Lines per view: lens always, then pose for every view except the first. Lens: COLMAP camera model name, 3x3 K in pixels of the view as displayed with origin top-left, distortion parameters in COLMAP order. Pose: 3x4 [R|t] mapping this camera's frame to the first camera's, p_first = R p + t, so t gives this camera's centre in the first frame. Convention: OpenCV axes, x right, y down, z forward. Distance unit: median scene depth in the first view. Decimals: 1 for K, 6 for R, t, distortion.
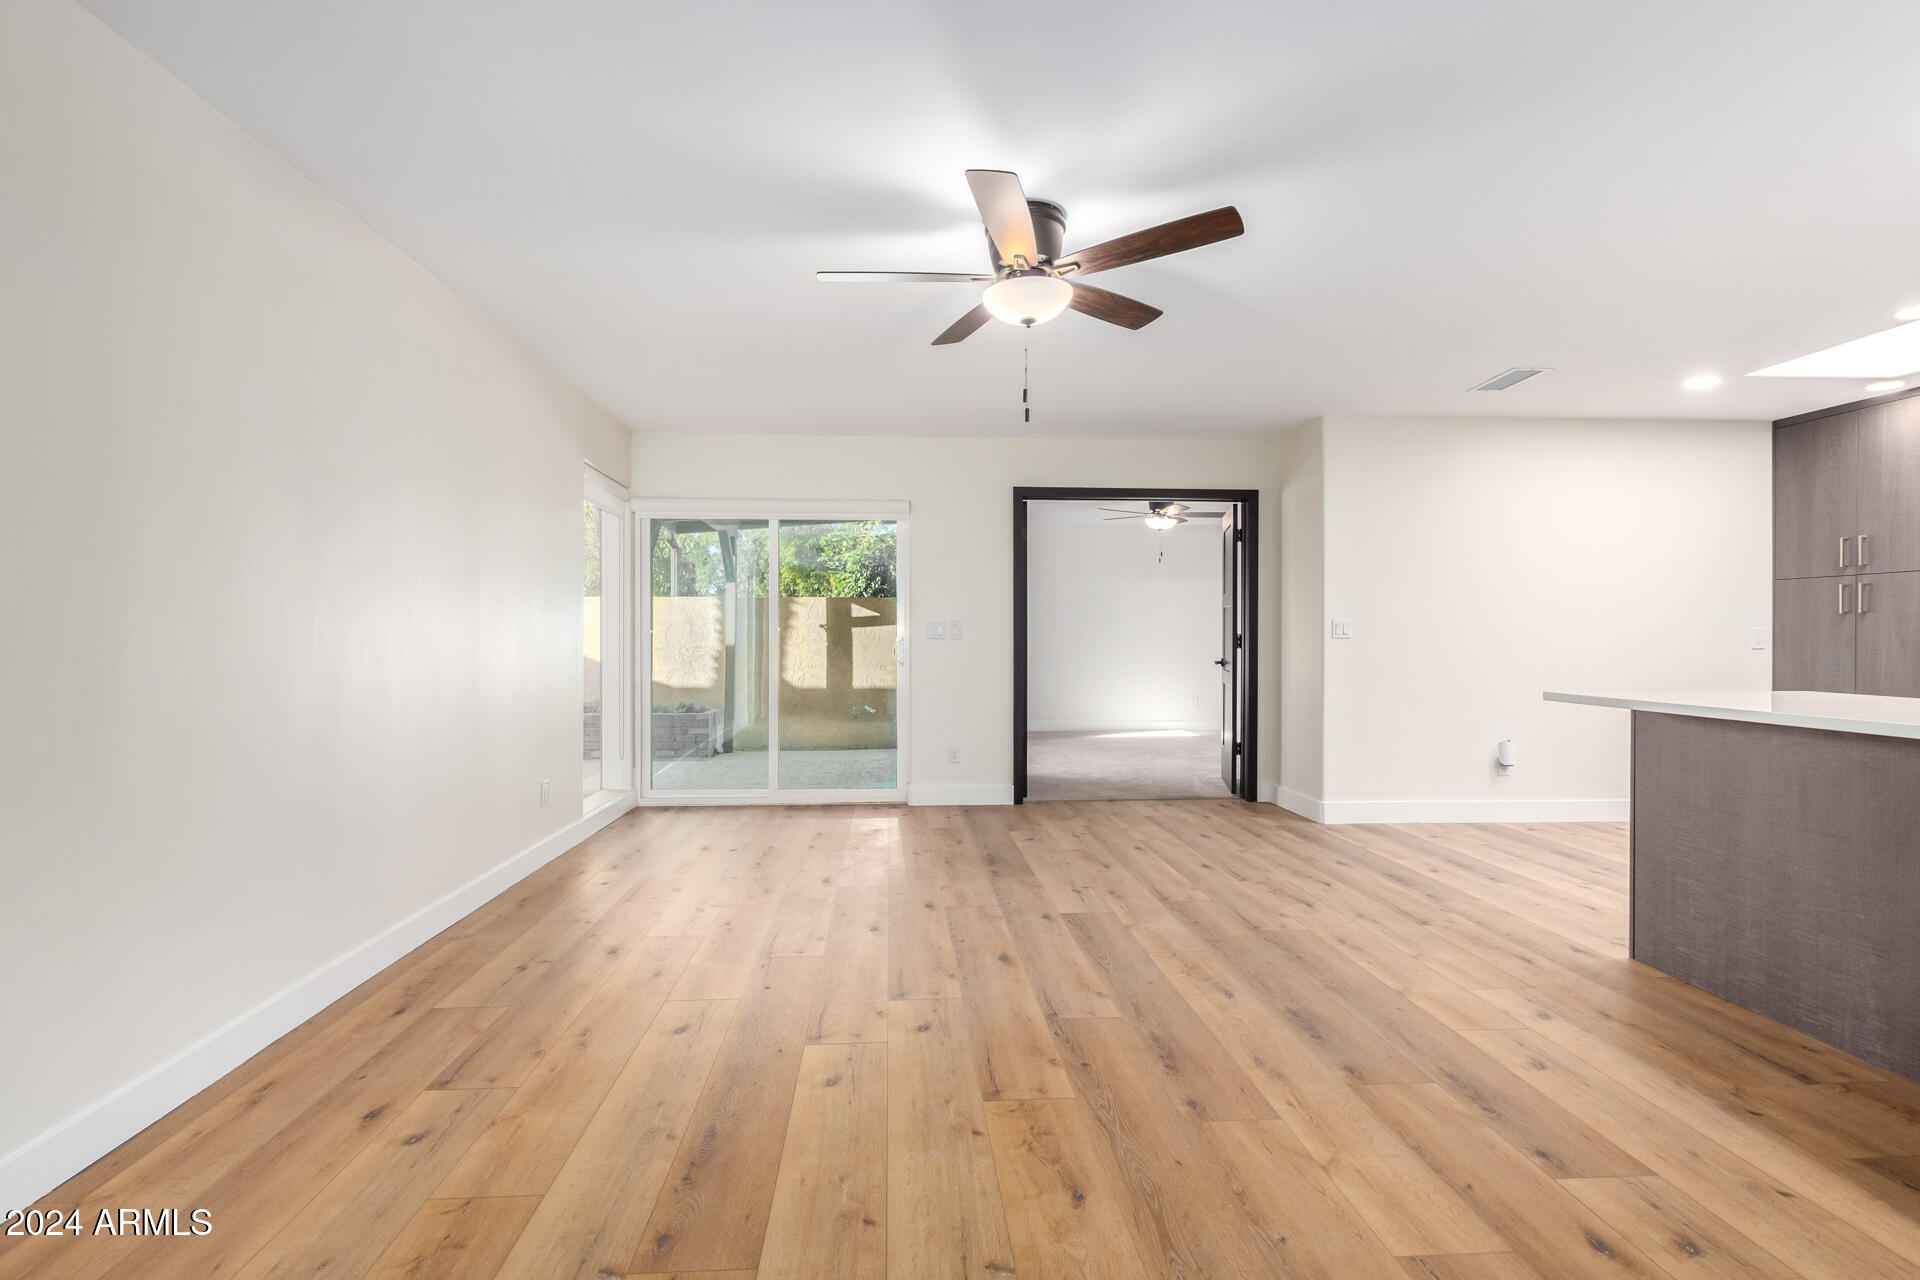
lens RADIAL K [[884.5, 0, 954.2], [0, 884.5, 637.3], [0, 0, 1]] dist [0.004040, -0.003200]
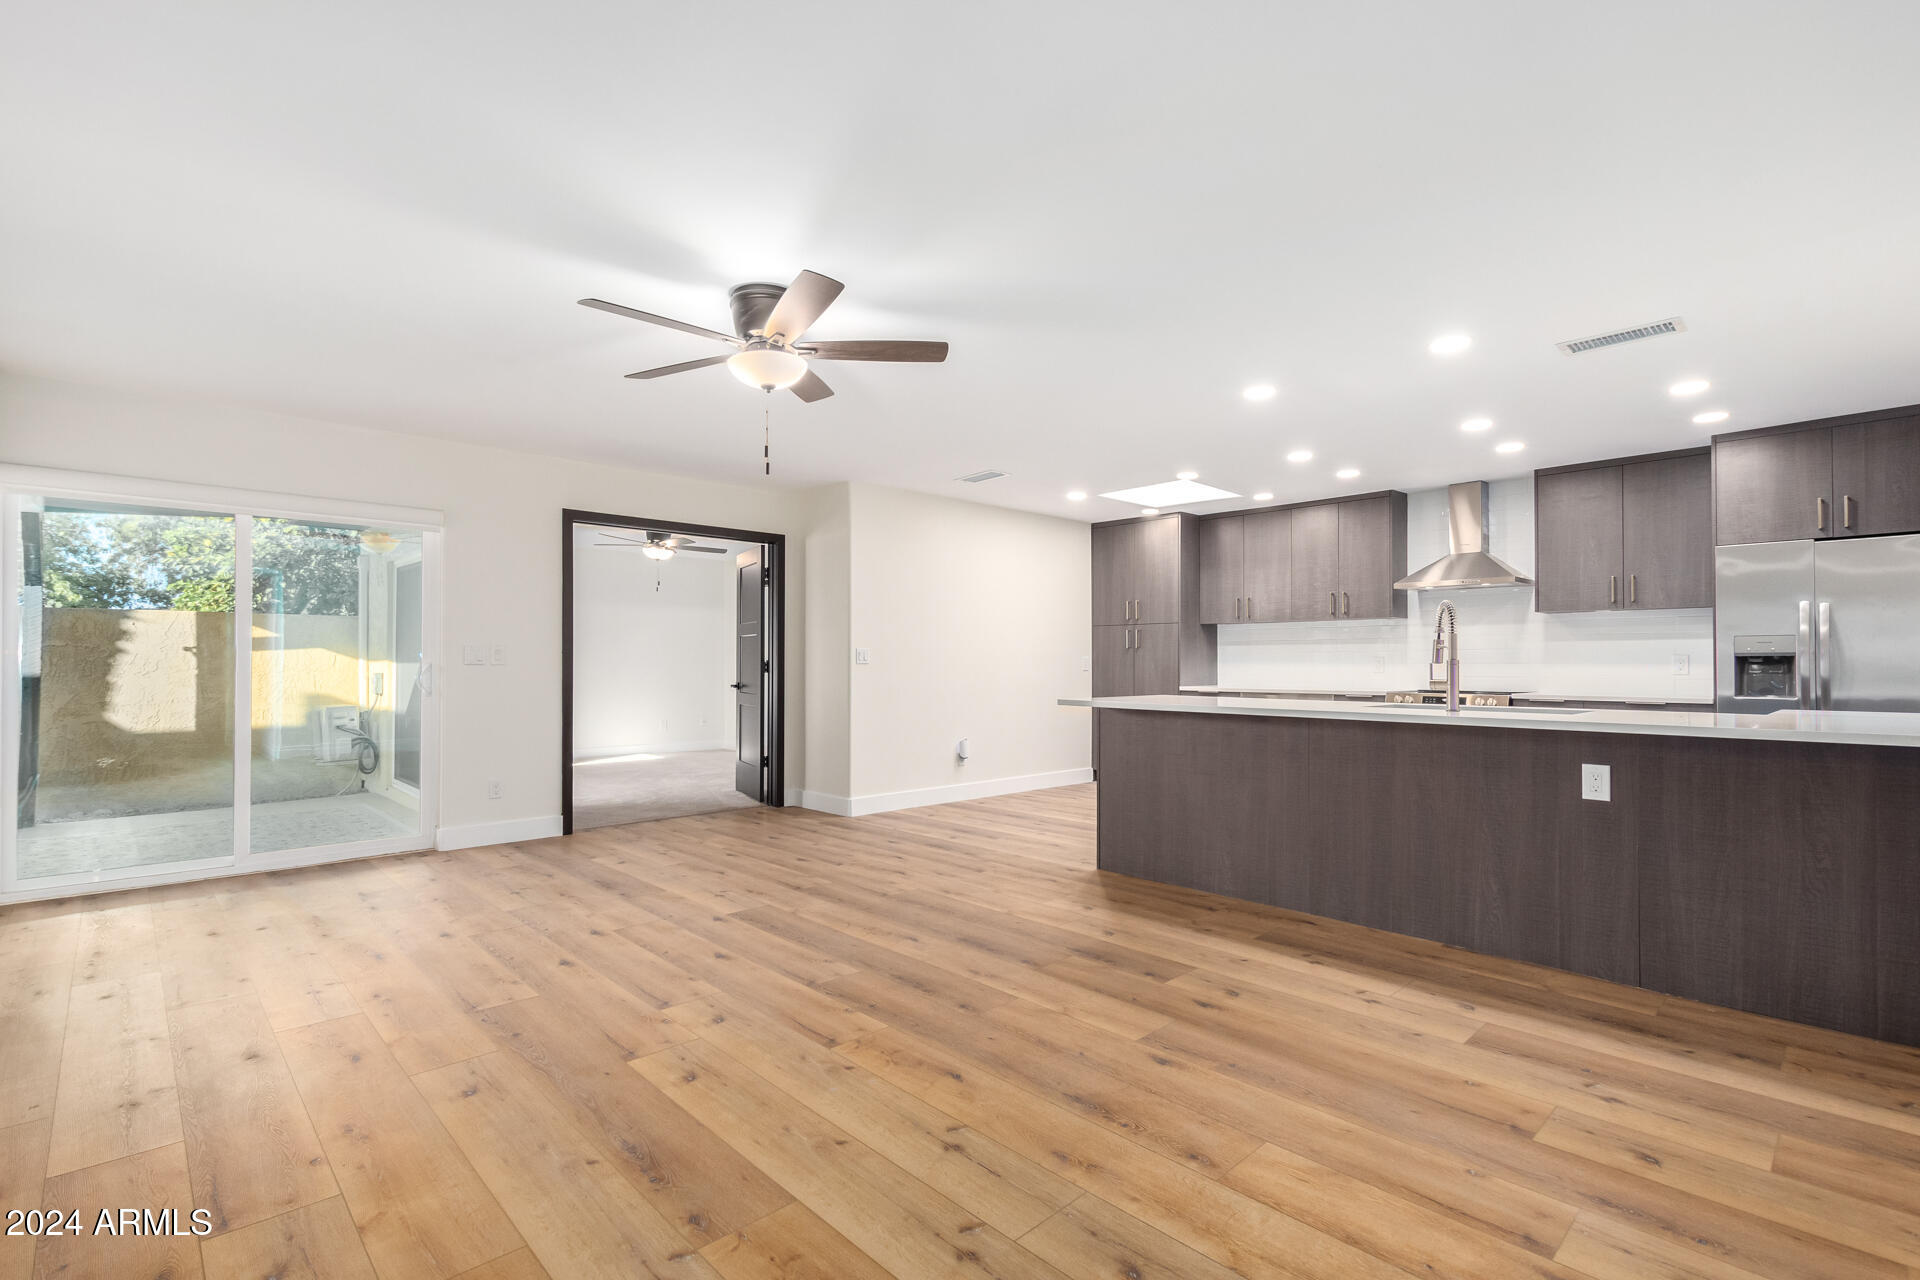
lens RADIAL K [[865.5, 0, 958.9], [0, 865.5, 648.8], [0, 0, 1]] dist [0.000769, -0.000427]
pose [[0.765752, 0.010876, 0.643044, -0.365853], [0.000075, 0.999856, -0.016999, 0.000967], [-0.643136, 0.013065, 0.765641, -0.011642]]
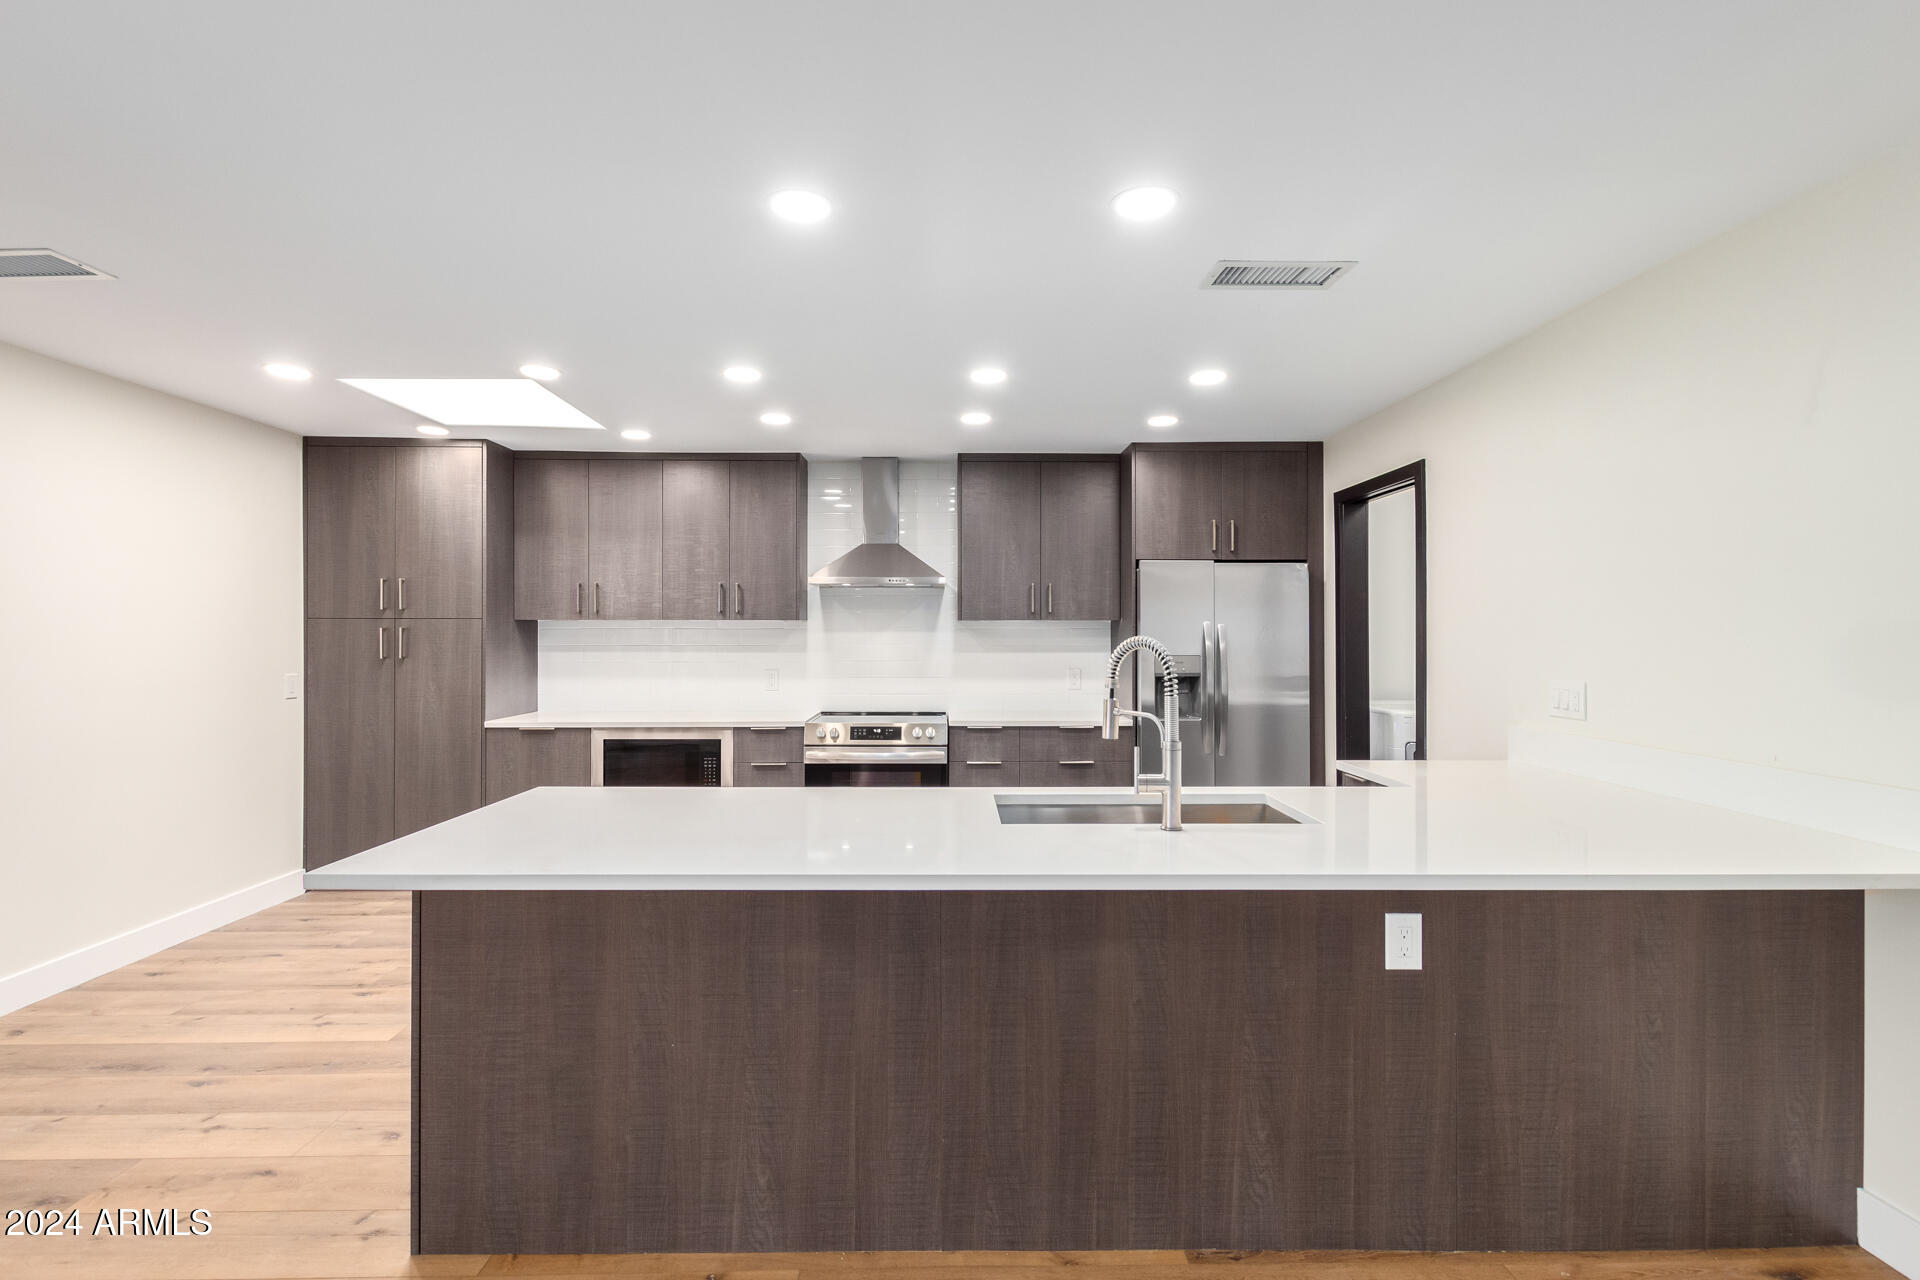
lens RADIAL K [[884.5, 0, 954.2], [0, 884.5, 637.3], [0, 0, 1]] dist [0.004040, -0.003200]
pose [[0.042770, -0.002207, 0.999083, 0.126562], [0.000196, 0.999998, 0.002200, -0.077298], [-0.999085, 0.000102, 0.042770, 0.523273]]
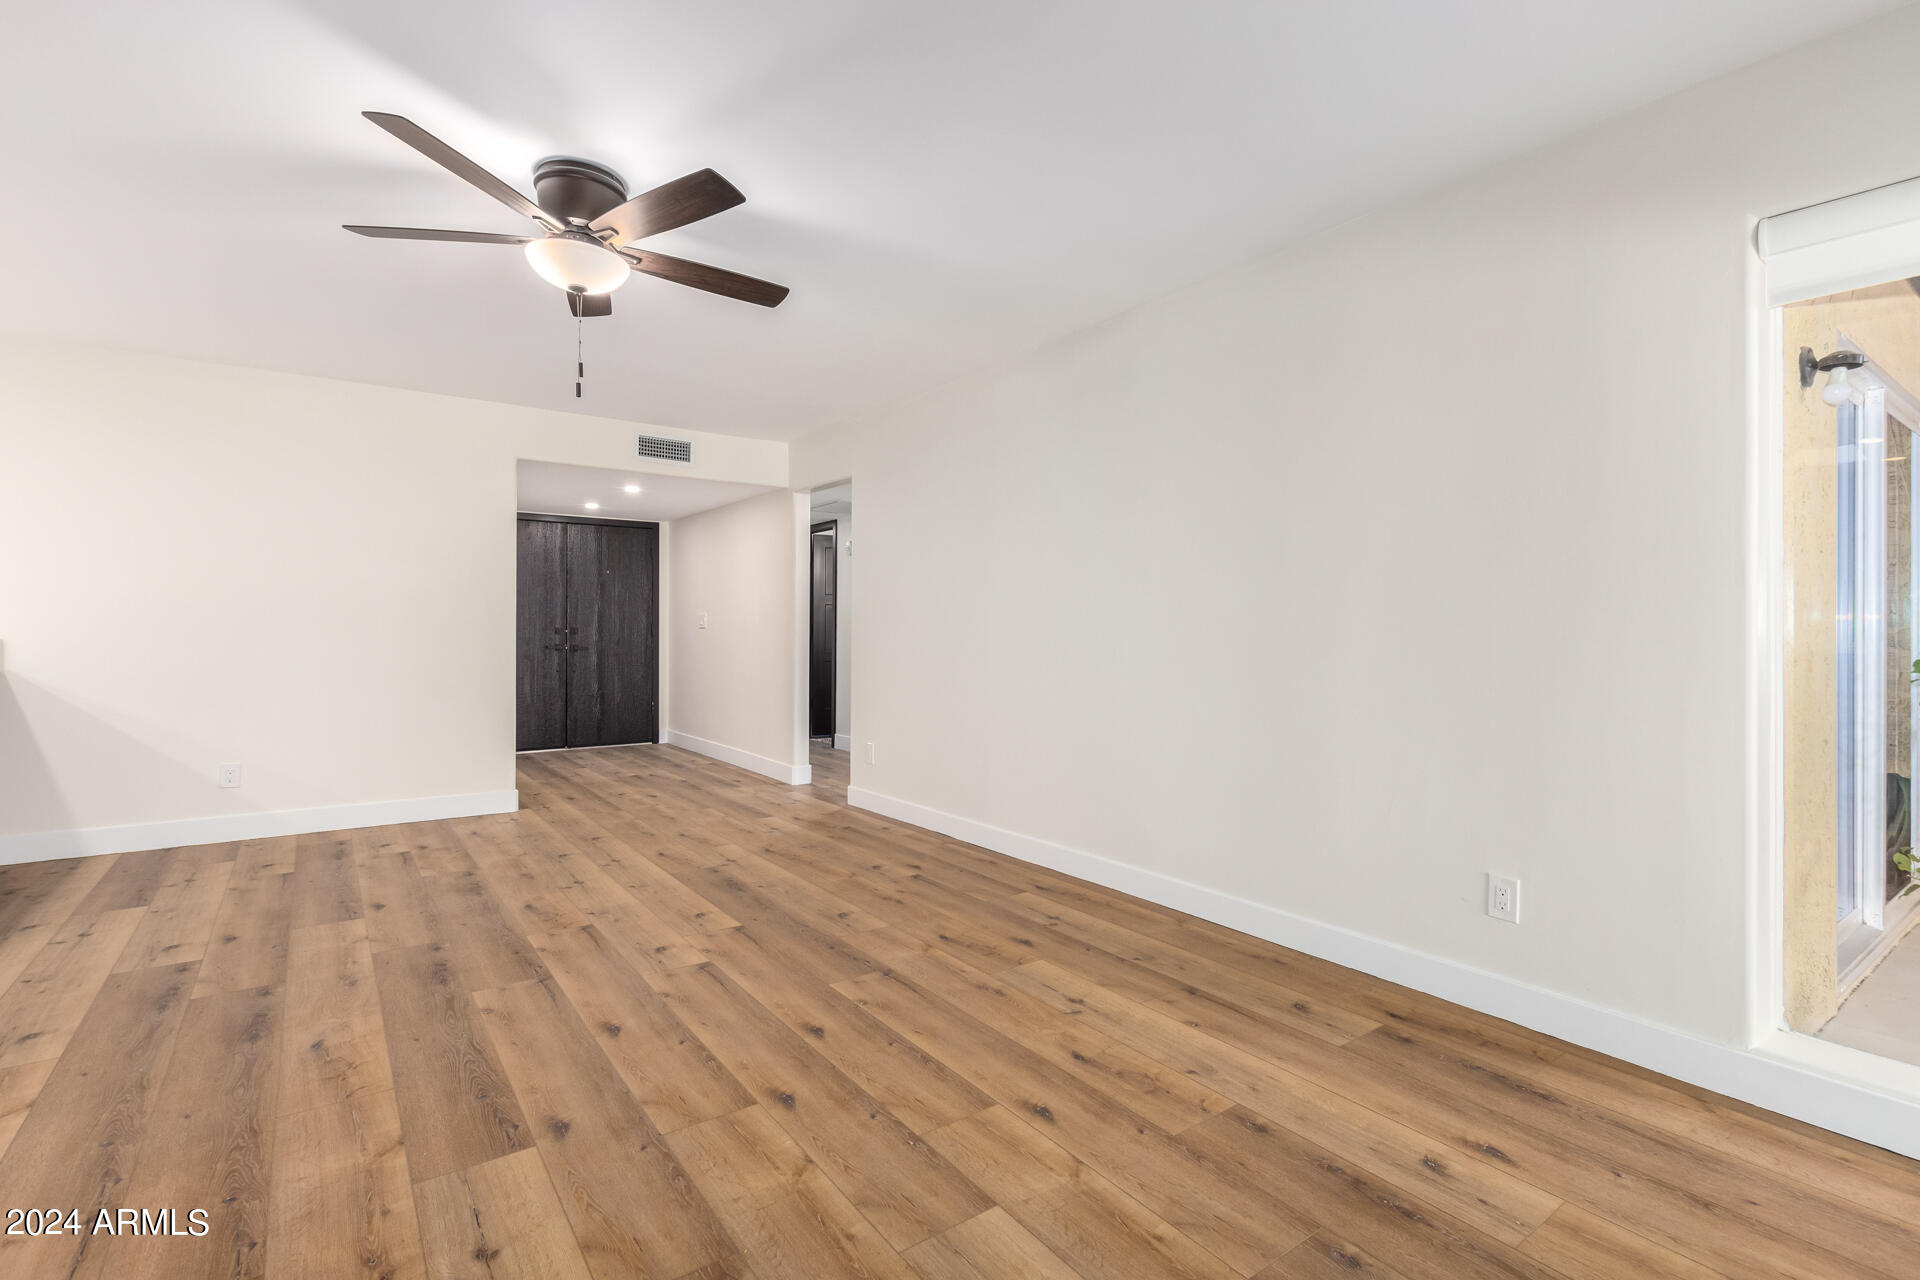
lens RADIAL K [[884.5, 0, 954.2], [0, 884.5, 637.3], [0, 0, 1]] dist [0.004040, -0.003200]
pose [[-0.850897, 0.000465, -0.525332, 0.190034], [-0.005100, 0.999945, 0.009146, 0.001658], [0.525308, 0.010462, -0.850848, 1.635192]]
